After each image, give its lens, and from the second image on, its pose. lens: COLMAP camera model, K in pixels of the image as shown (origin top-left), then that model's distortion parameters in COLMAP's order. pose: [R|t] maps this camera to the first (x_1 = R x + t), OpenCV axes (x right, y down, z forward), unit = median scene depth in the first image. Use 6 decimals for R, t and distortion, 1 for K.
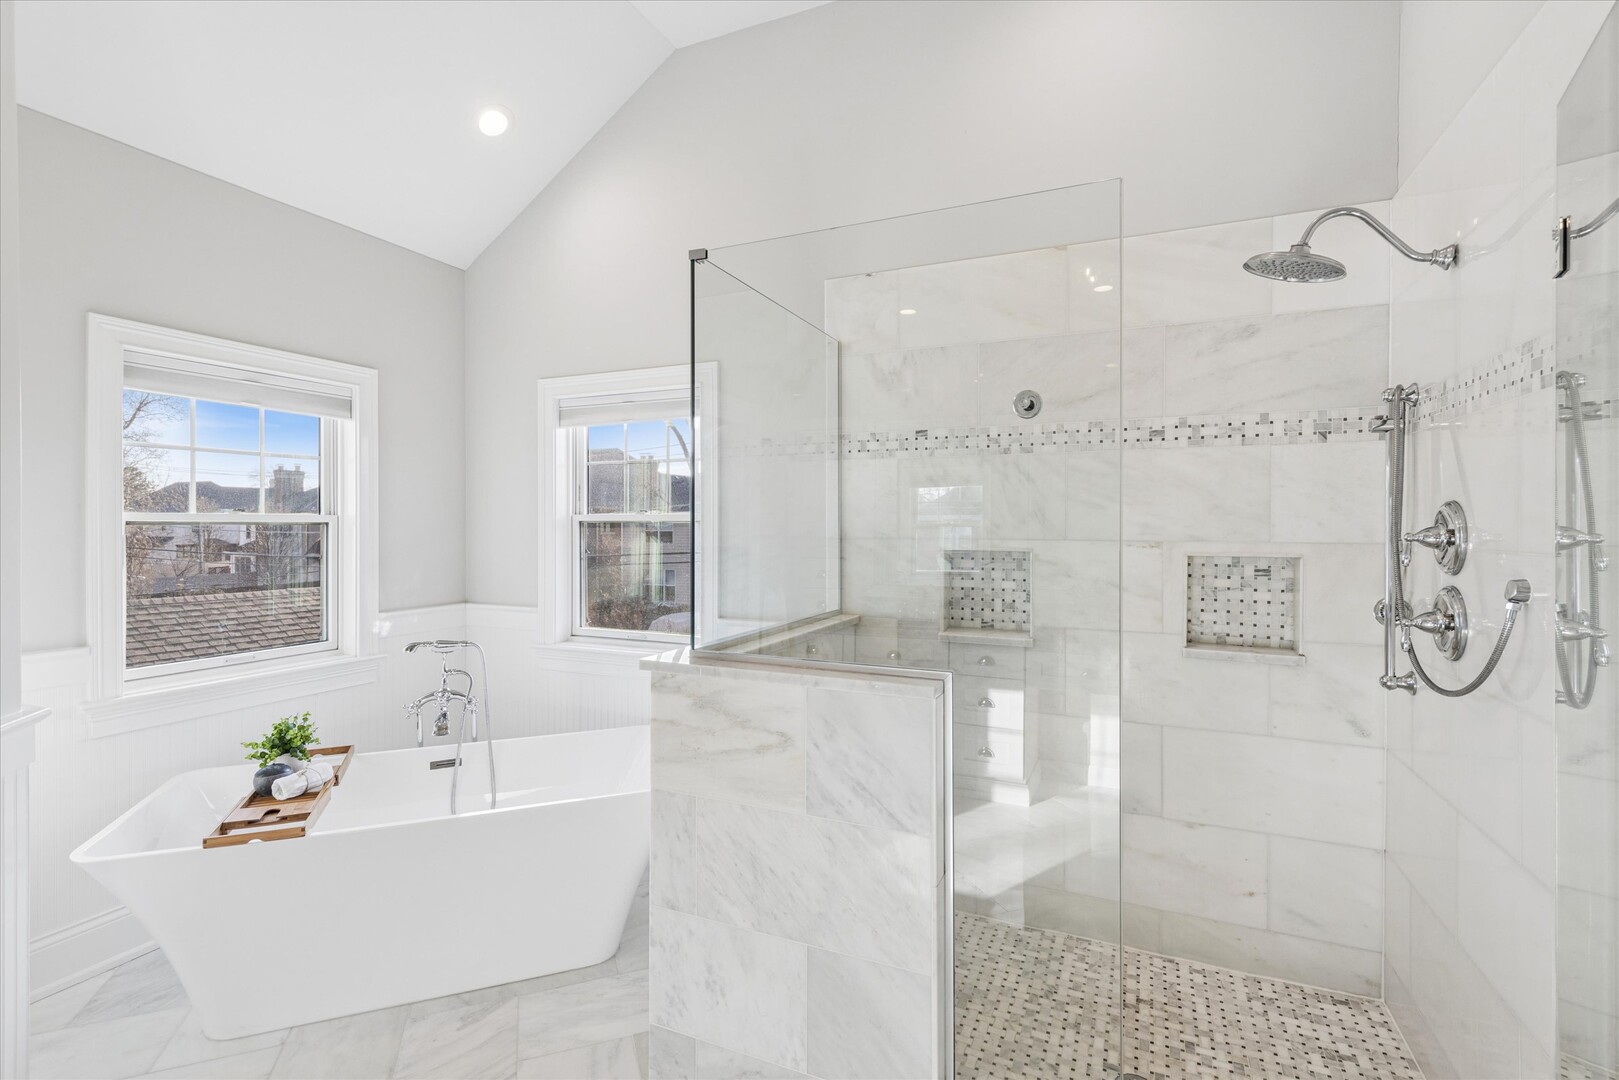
lens RADIAL K [[757.4, 0, 808.2], [0, 757.4, 523.1], [0, 0, 1]] dist [0.002303, 0.000307]
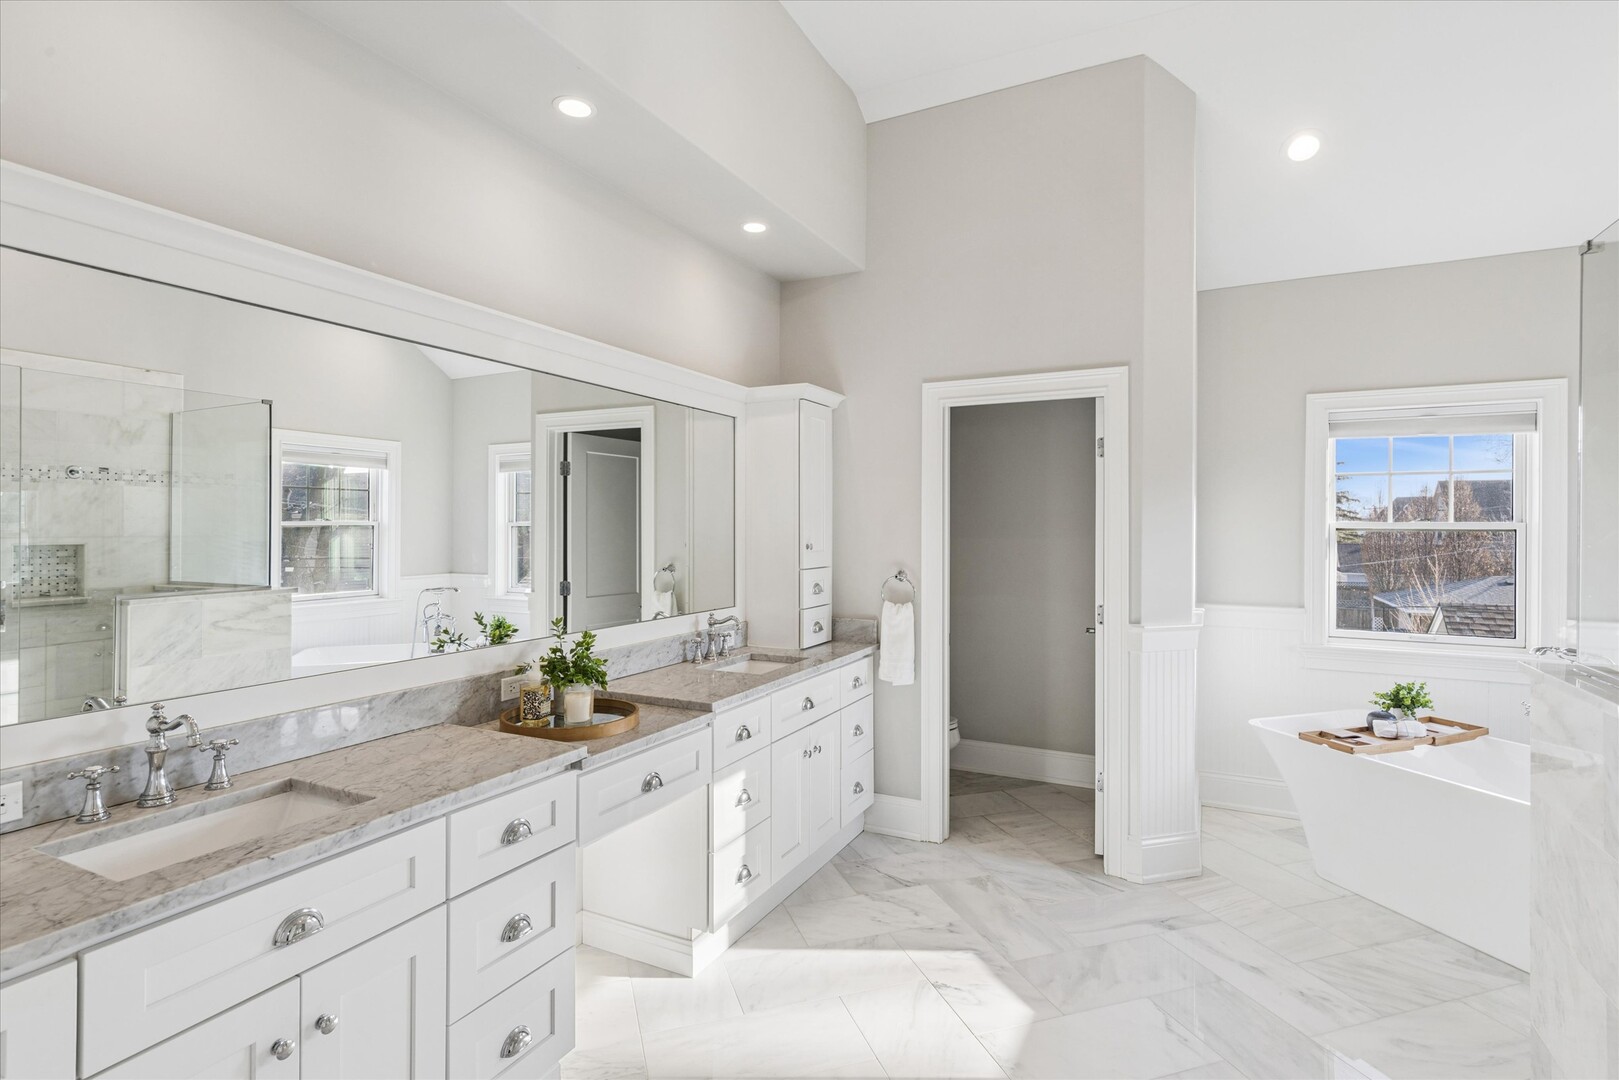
lens RADIAL K [[757.4, 0, 811.7], [0, 757.4, 532.6], [0, 0, 1]] dist [0.002303, 0.000307]
pose [[-0.049364, 0.005526, -0.998766, 0.612507], [-0.004759, 0.999972, 0.005768, 0.001985], [0.998770, 0.005038, -0.049336, 0.060568]]
